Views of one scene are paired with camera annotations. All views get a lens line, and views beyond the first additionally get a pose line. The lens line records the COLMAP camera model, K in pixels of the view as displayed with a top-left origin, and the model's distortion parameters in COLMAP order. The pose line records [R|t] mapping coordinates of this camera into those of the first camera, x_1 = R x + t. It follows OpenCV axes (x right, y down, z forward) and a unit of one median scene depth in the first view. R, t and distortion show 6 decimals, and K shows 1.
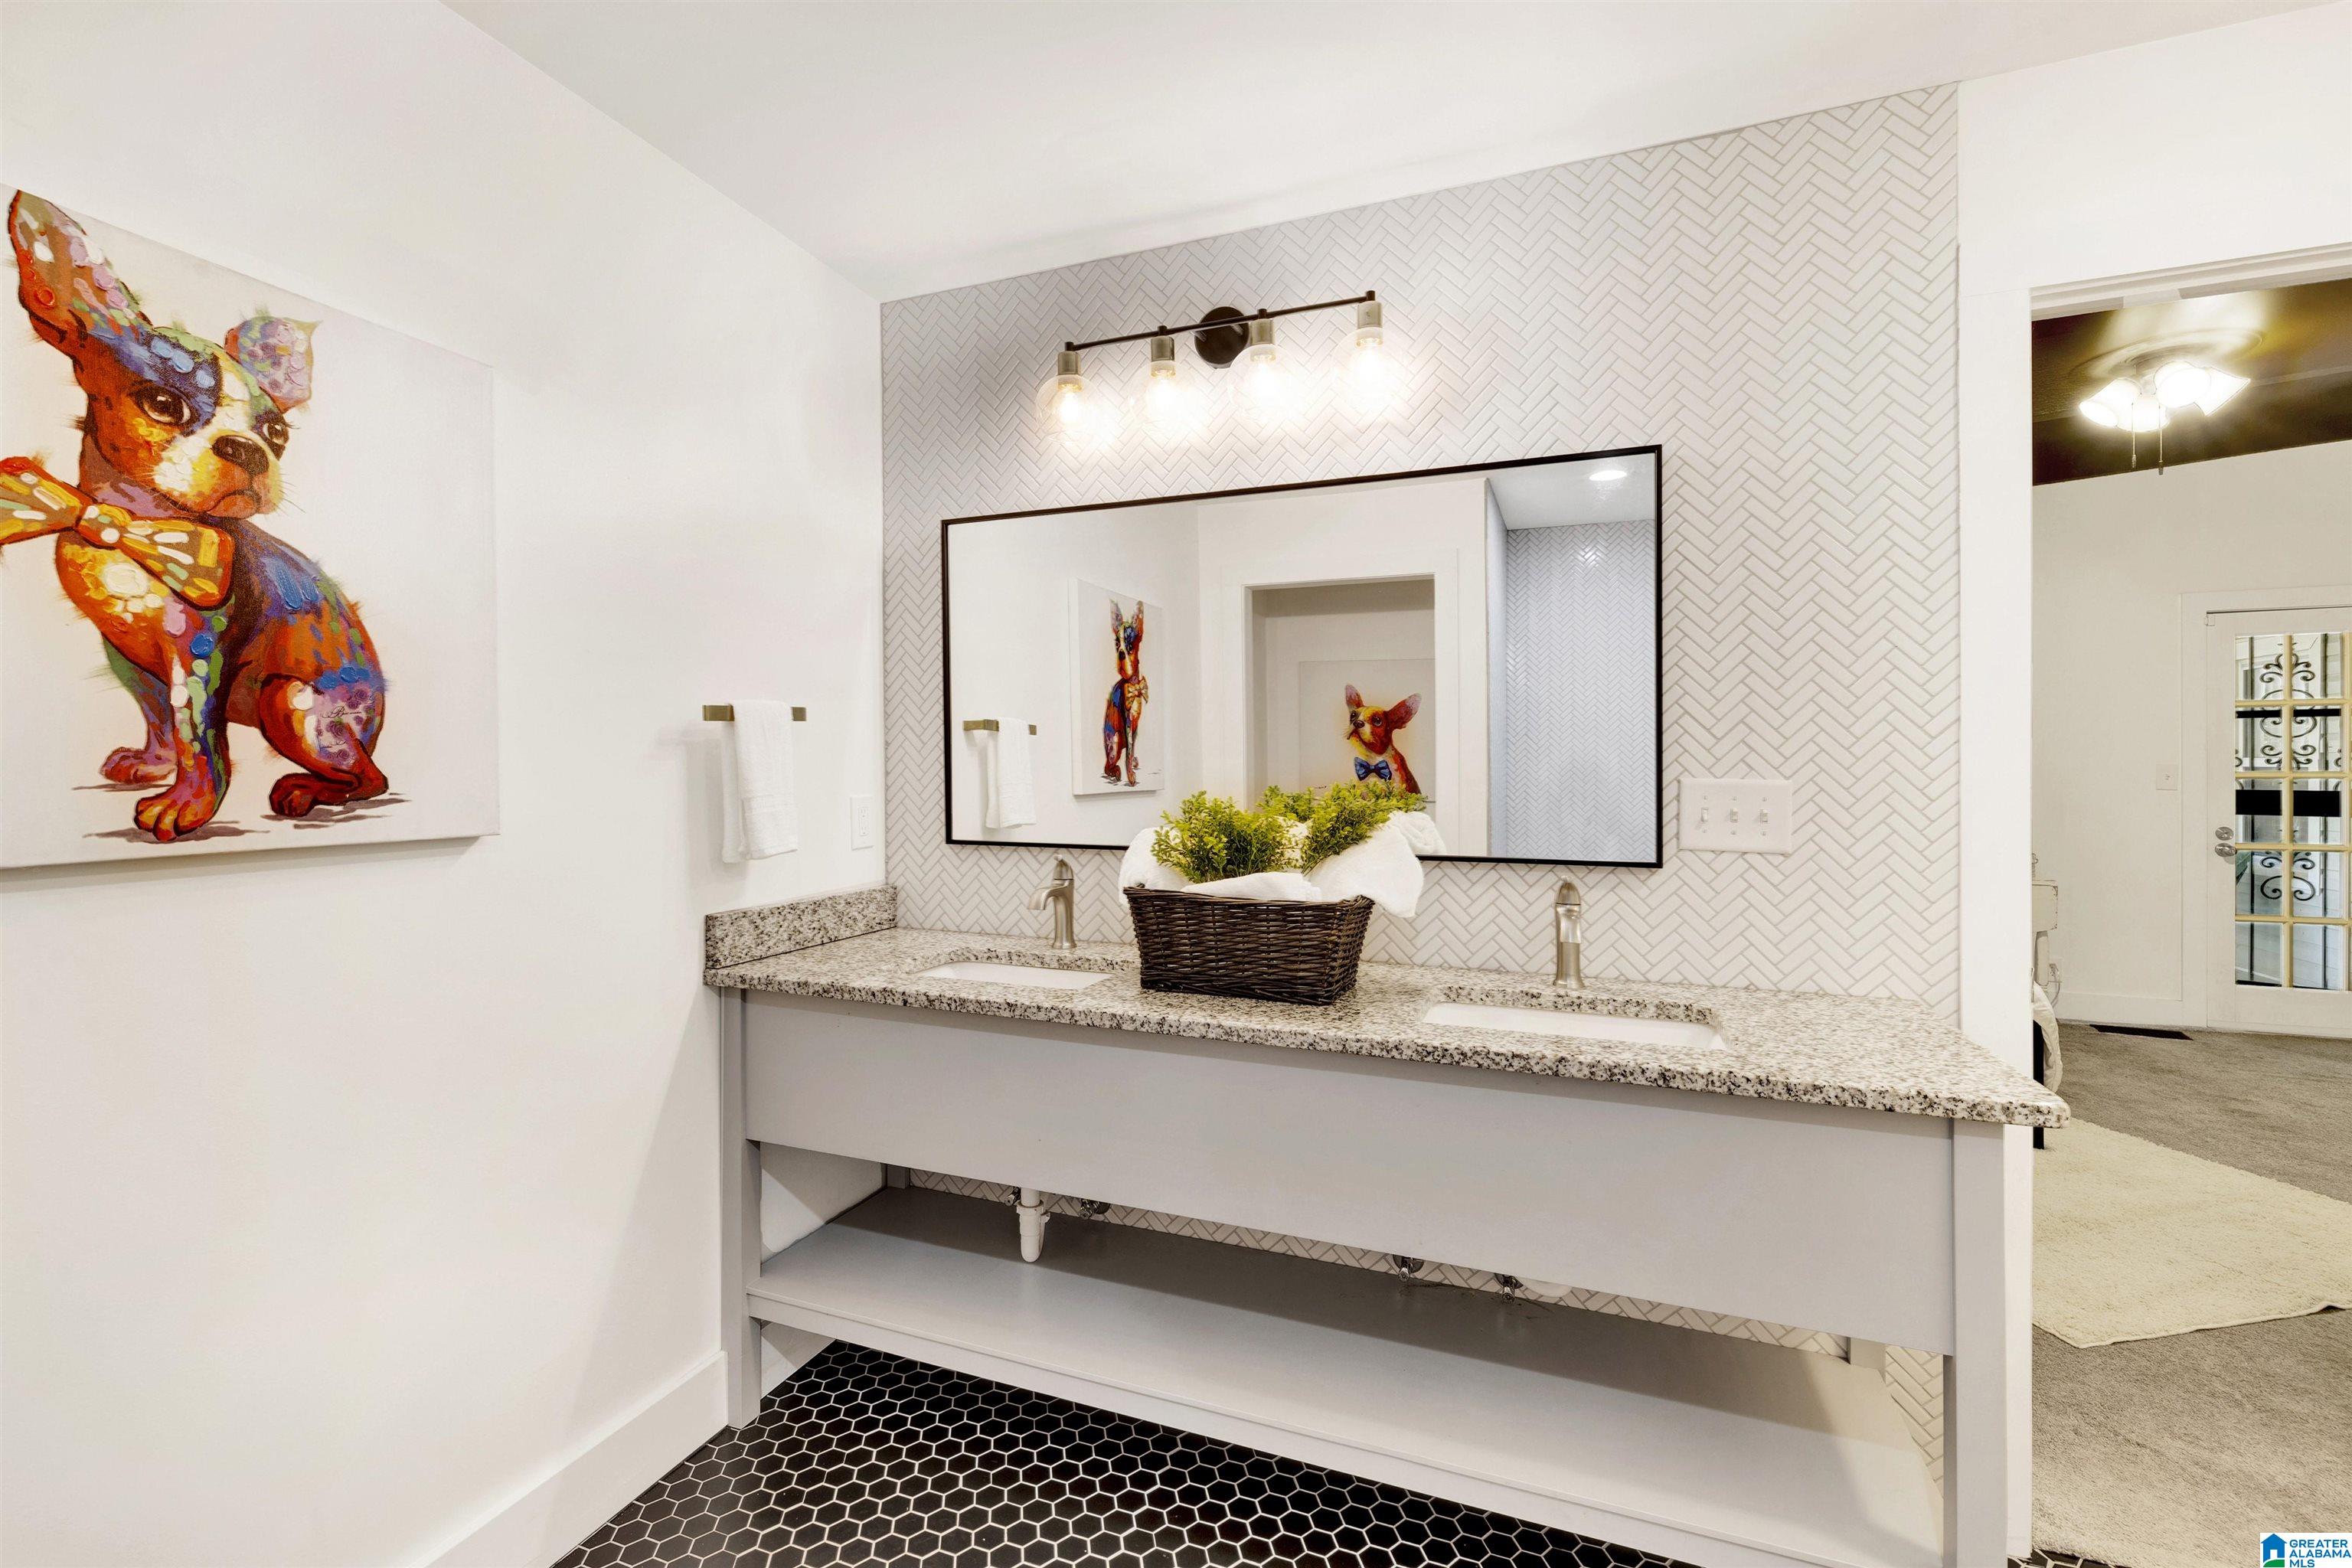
lens RADIAL K [[1007.0, 0, 1182.3], [0, 1007.0, 784.2], [0, 0, 1]] dist [0.000907, 0.001162]
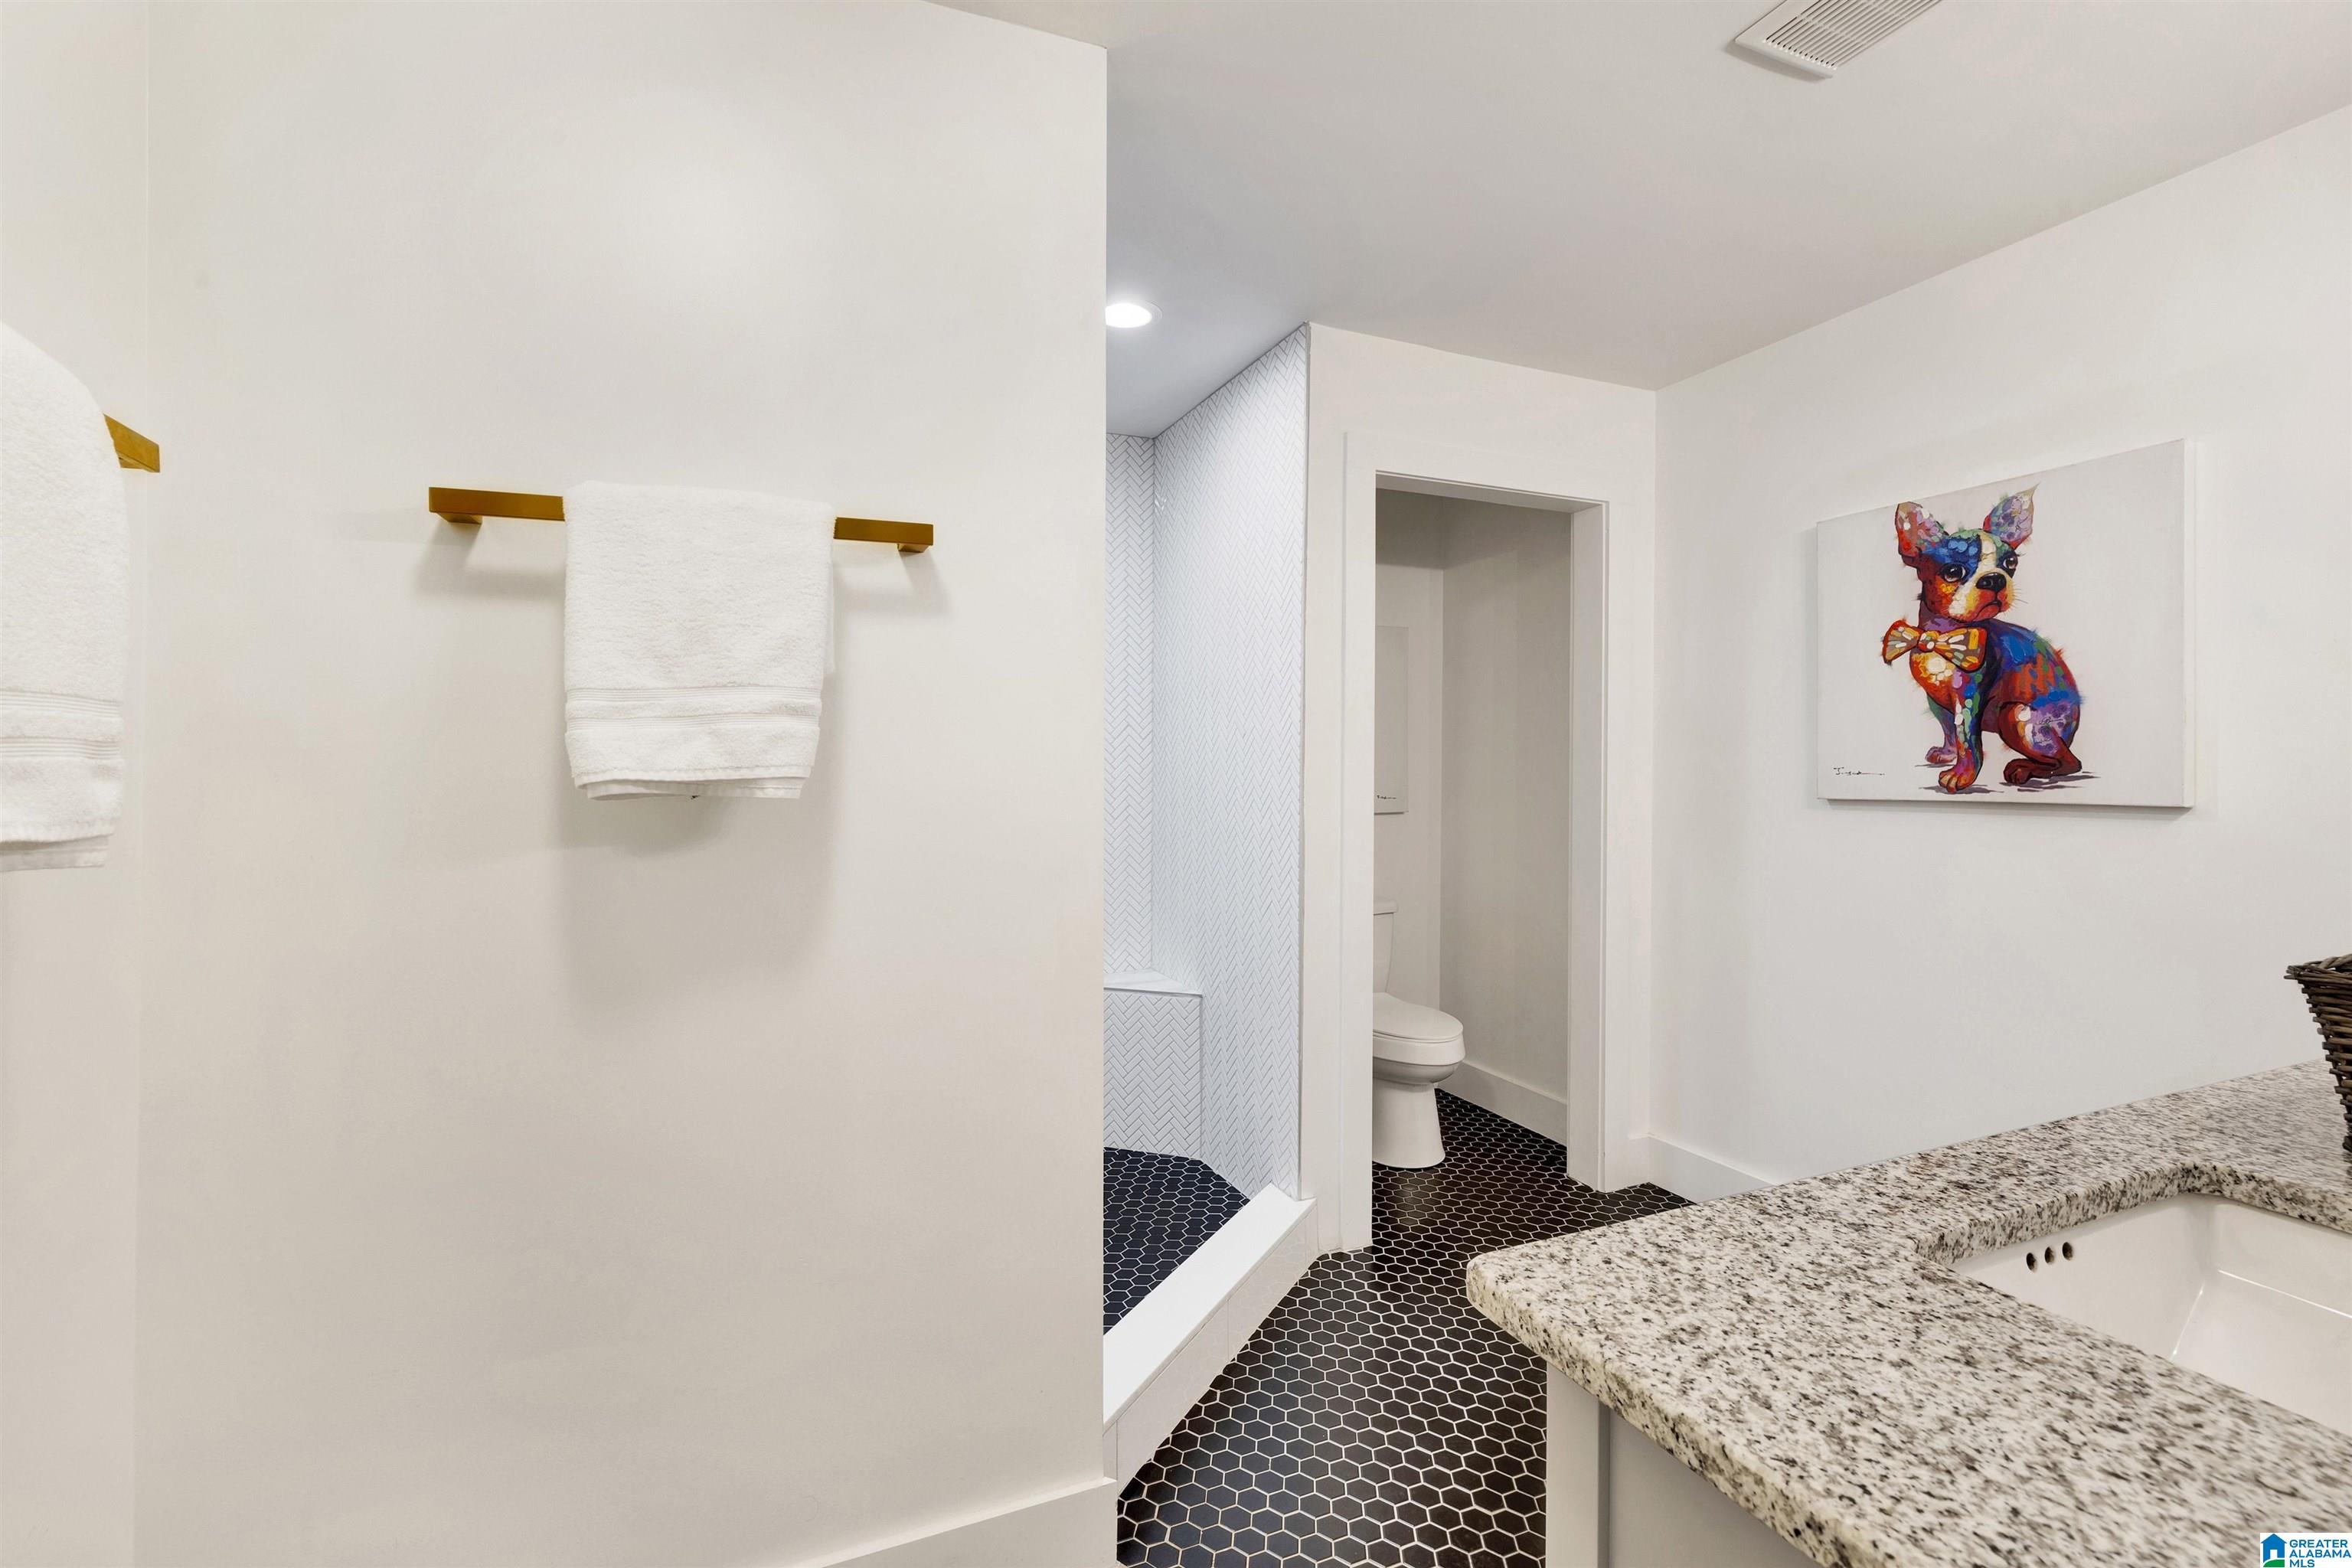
lens RADIAL K [[1007.0, 0, 1168.9], [0, 1007.0, 775.3], [0, 0, 1]] dist [0.000907, 0.001162]
pose [[-0.701465, 0.016938, -0.712502, 1.434777], [0.000507, 0.999729, 0.023266, -0.024657], [0.712703, 0.015959, -0.701284, 1.253189]]
